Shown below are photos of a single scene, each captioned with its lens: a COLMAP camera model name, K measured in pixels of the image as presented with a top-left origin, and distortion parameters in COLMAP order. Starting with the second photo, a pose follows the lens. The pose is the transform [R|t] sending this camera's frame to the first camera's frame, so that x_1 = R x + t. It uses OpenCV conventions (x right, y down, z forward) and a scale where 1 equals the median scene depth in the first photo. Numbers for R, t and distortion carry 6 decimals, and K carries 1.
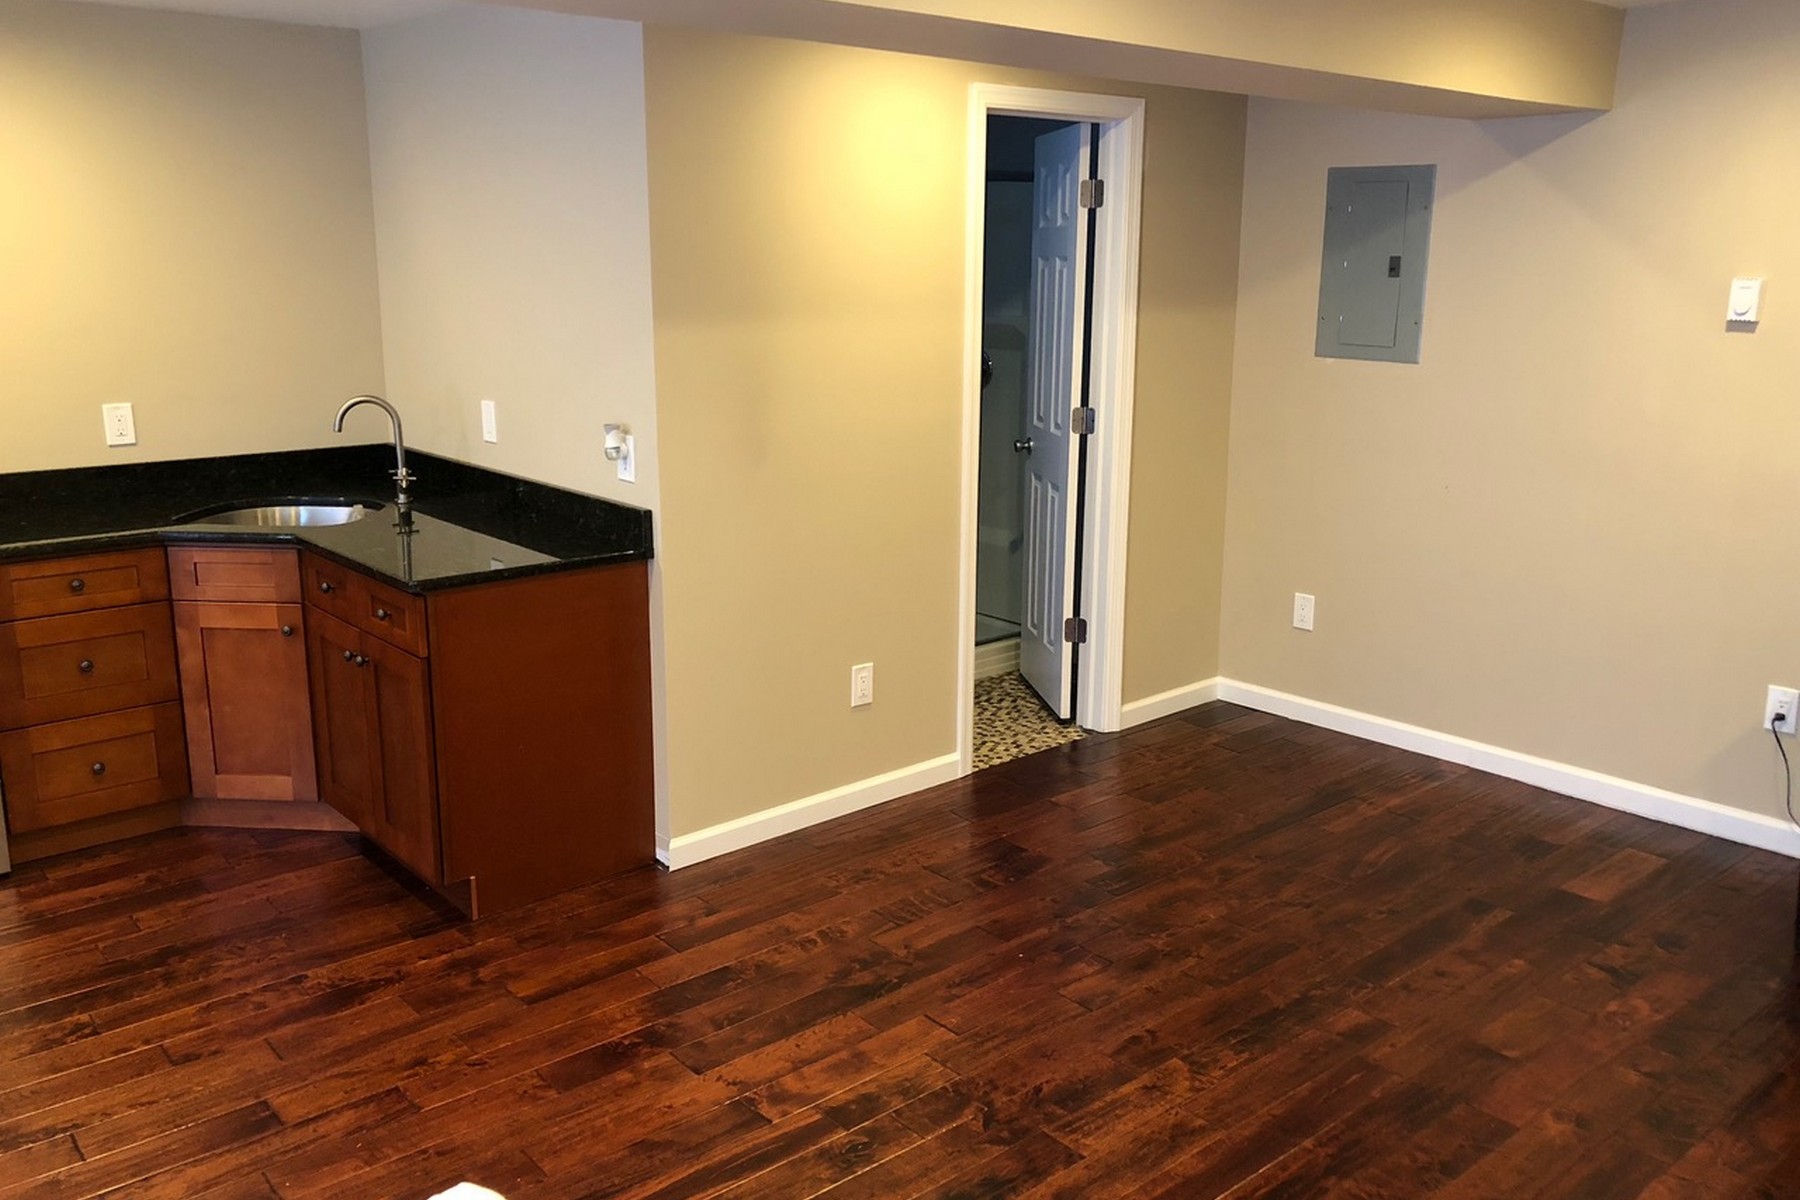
lens RADIAL K [[1459.0, 0, 900.0], [0, 1459.0, 600.0], [0, 0, 1]] dist [0.051621, -0.081025]
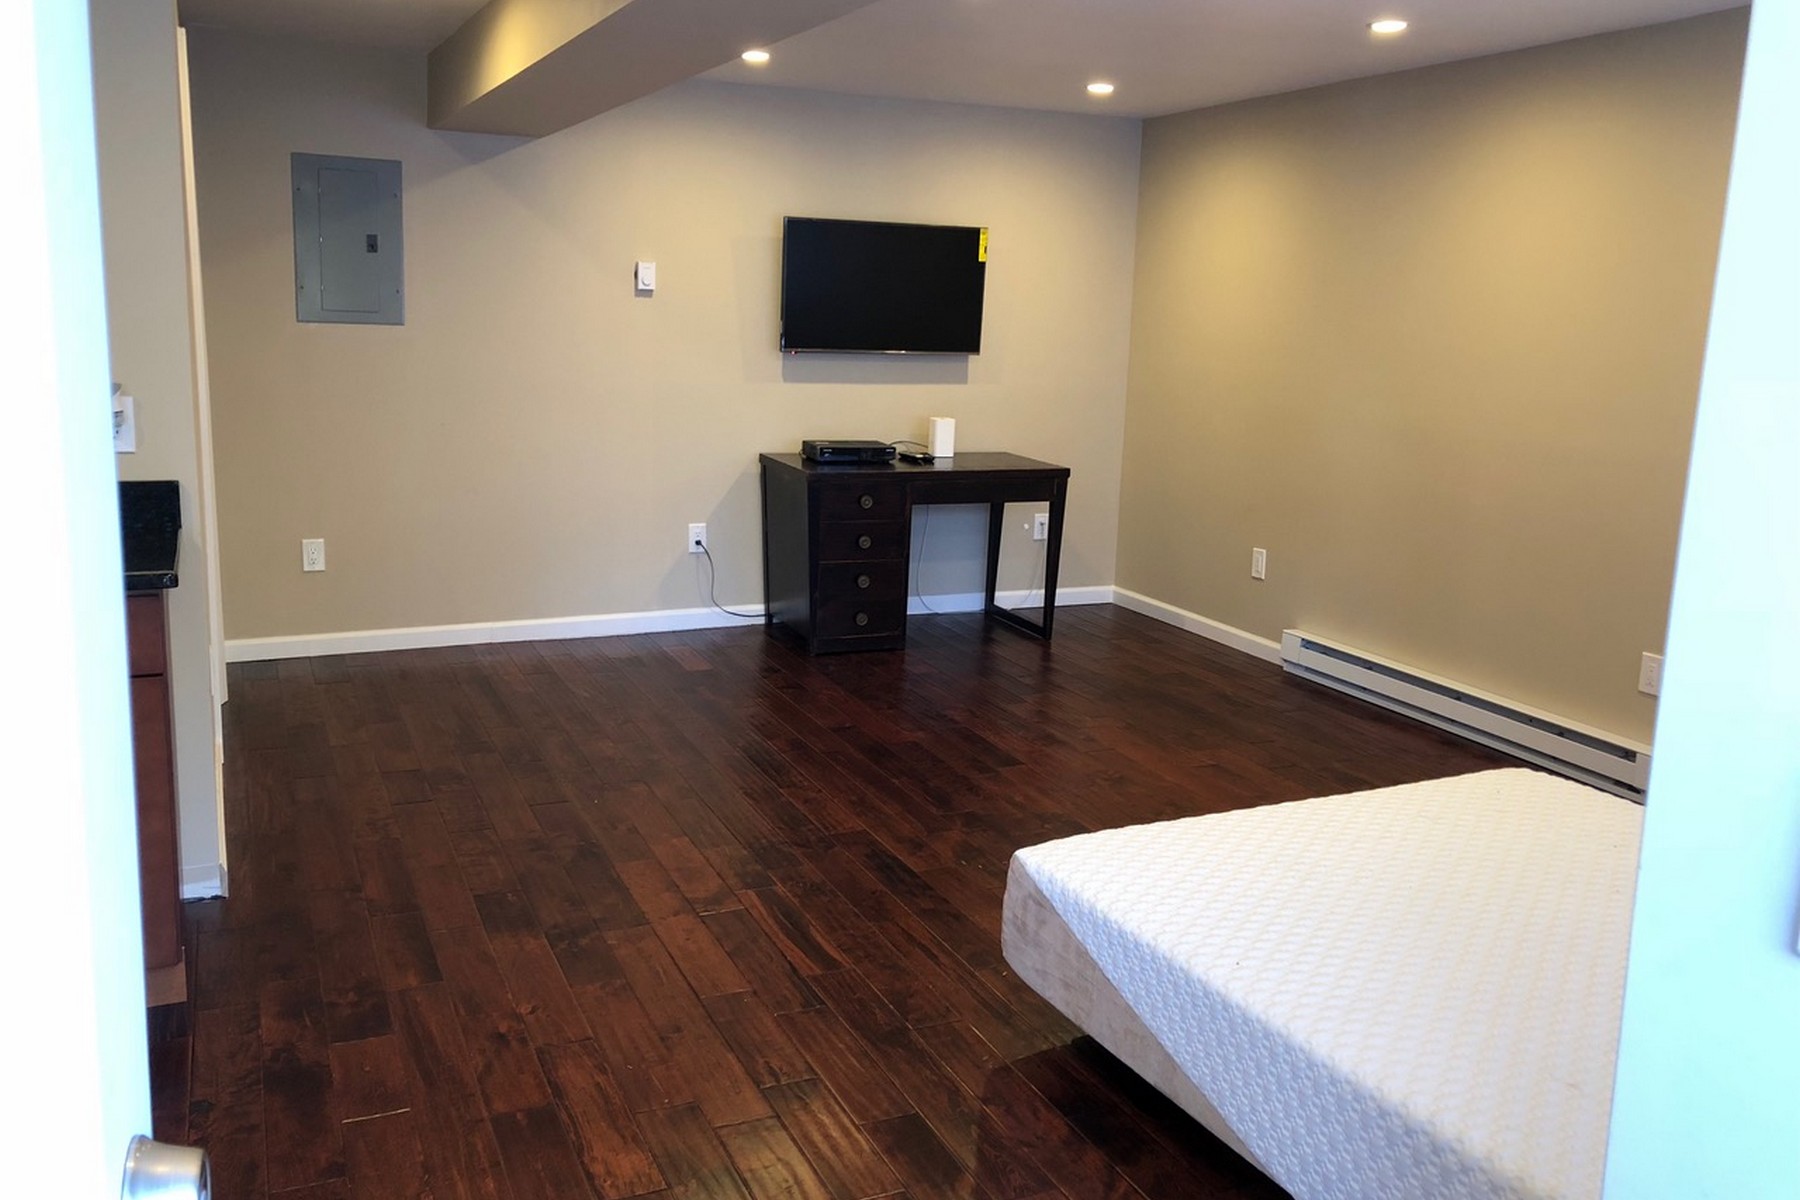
lens RADIAL K [[1459.0, 0, 900.0], [0, 1459.0, 600.0], [0, 0, 1]] dist [0.051621, -0.081025]
pose [[0.270081, -0.178102, 0.946222, -0.856119], [0.195399, 0.972432, 0.127263, -0.018309], [-0.942802, 0.150519, 0.297437, 0.347114]]
